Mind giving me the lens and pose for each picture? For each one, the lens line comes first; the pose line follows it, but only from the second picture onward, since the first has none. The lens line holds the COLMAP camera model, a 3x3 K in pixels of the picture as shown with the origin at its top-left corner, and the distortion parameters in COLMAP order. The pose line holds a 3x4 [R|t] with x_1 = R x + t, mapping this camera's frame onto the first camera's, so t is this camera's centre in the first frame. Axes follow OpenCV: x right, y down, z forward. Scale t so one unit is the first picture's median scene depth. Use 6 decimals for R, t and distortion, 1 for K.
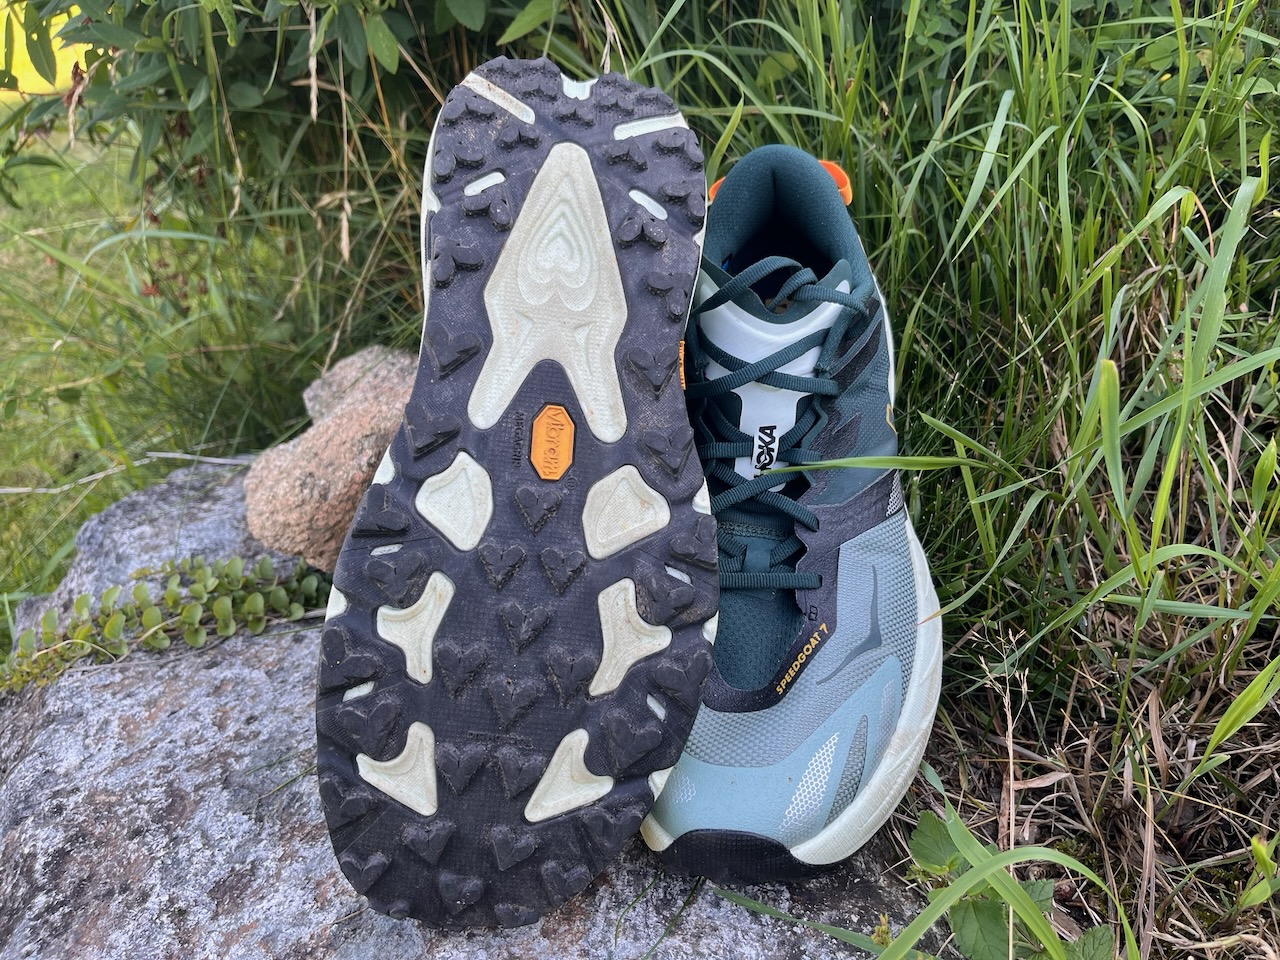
lens RADIAL K [[982.4, 0, 650.8], [0, 982.4, 489.9], [0, 0, 1]] dist [0.052750, -0.111196]
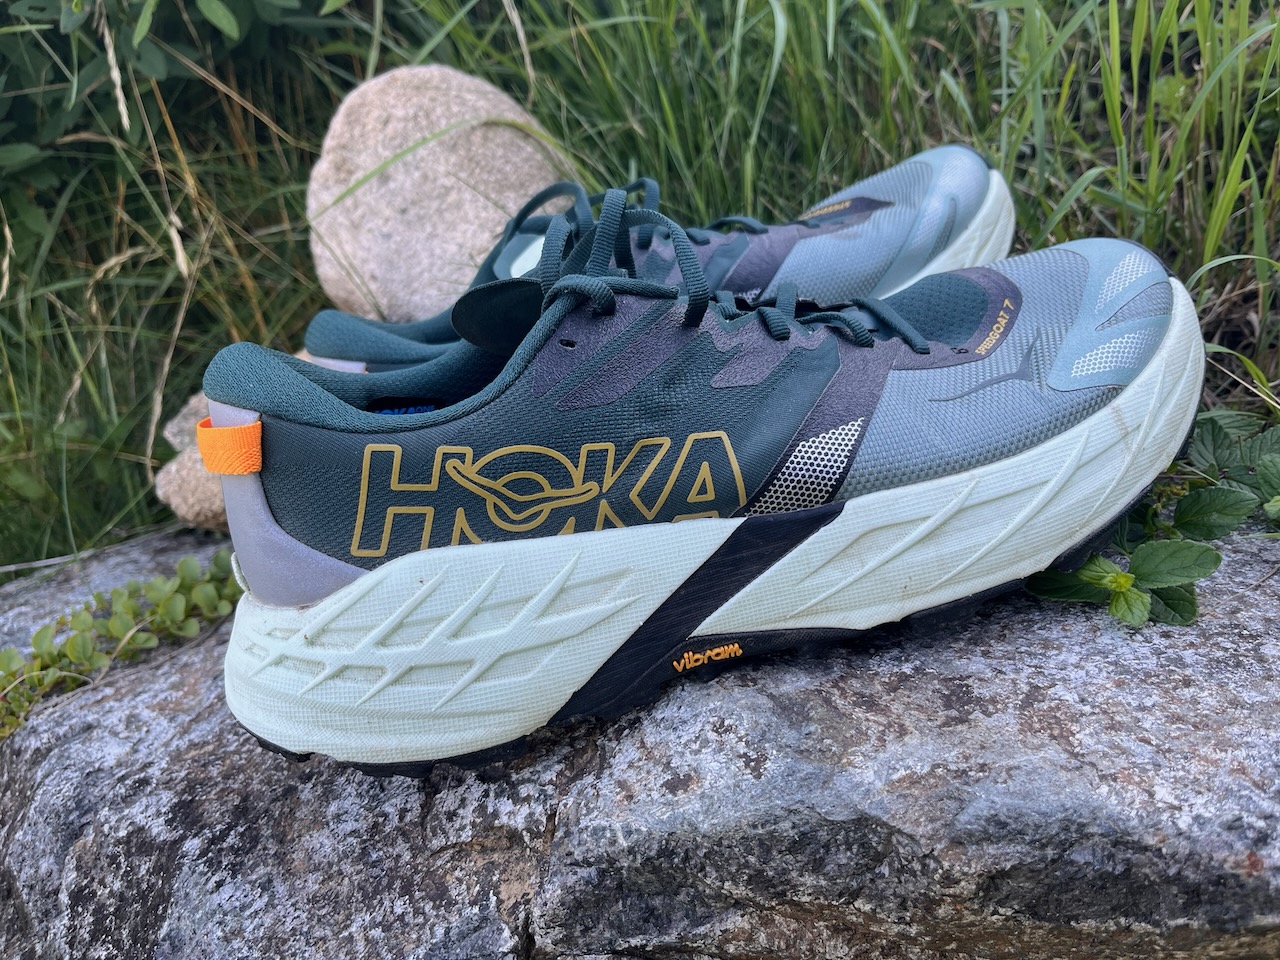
lens RADIAL K [[982.4, 0, 645.7], [0, 982.4, 489.1], [0, 0, 1]] dist [0.052750, -0.111196]
pose [[0.889744, -0.264082, 0.372313, -0.499584], [0.340488, 0.927215, -0.156015, 0.385932], [-0.304013, 0.265581, 0.914900, 0.097262]]
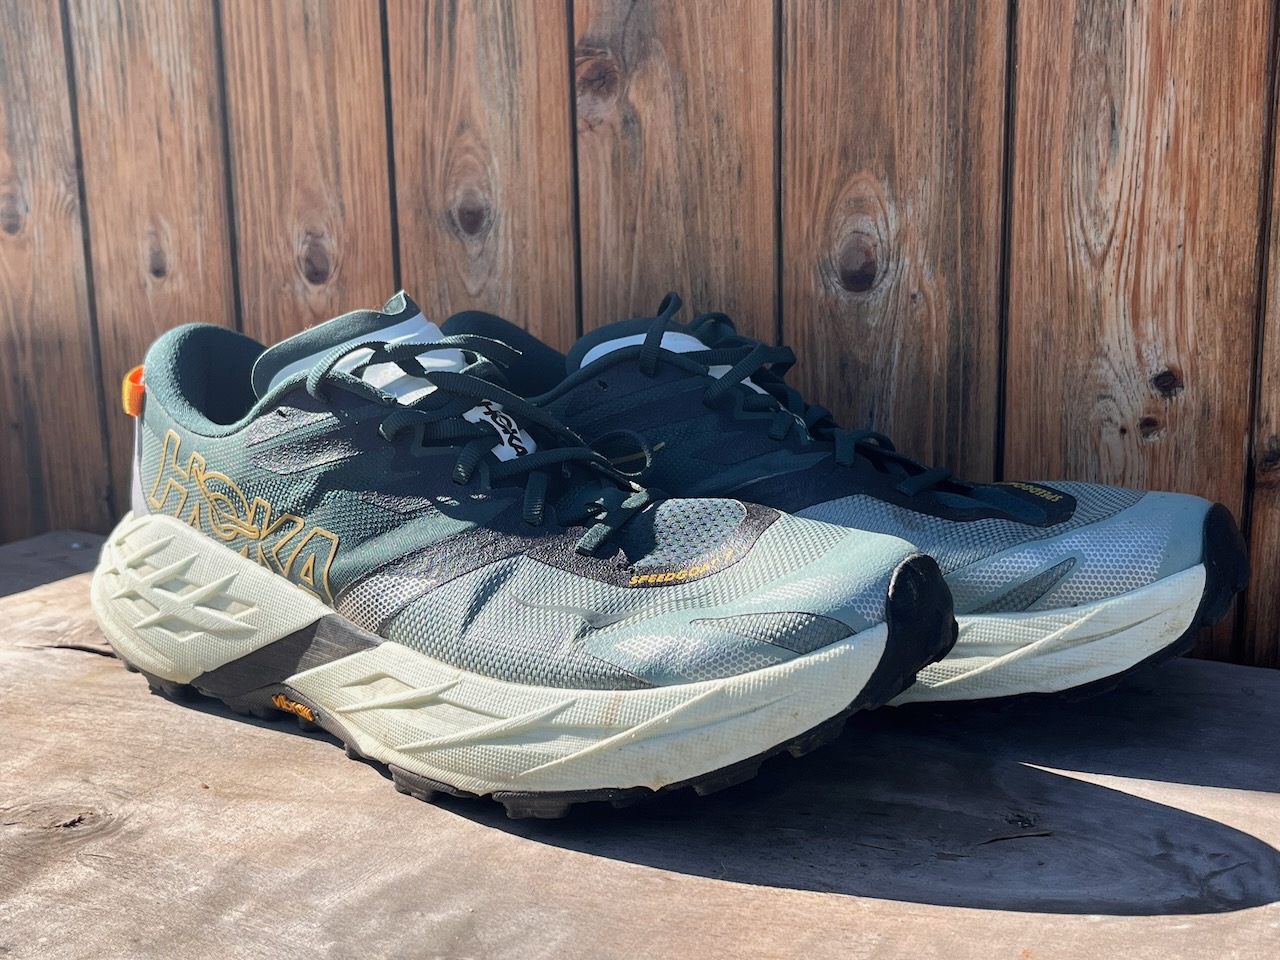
lens RADIAL K [[1545.8, 0, 667.2], [0, 1545.8, 477.7], [0, 0, 1]] dist [0.016981, 0.000000]
pose [[0.920010, 0.155380, -0.359776, 0.466711], [-0.217322, 0.966233, -0.138435, 0.331925], [0.326118, 0.205549, 0.922712, -0.360026]]
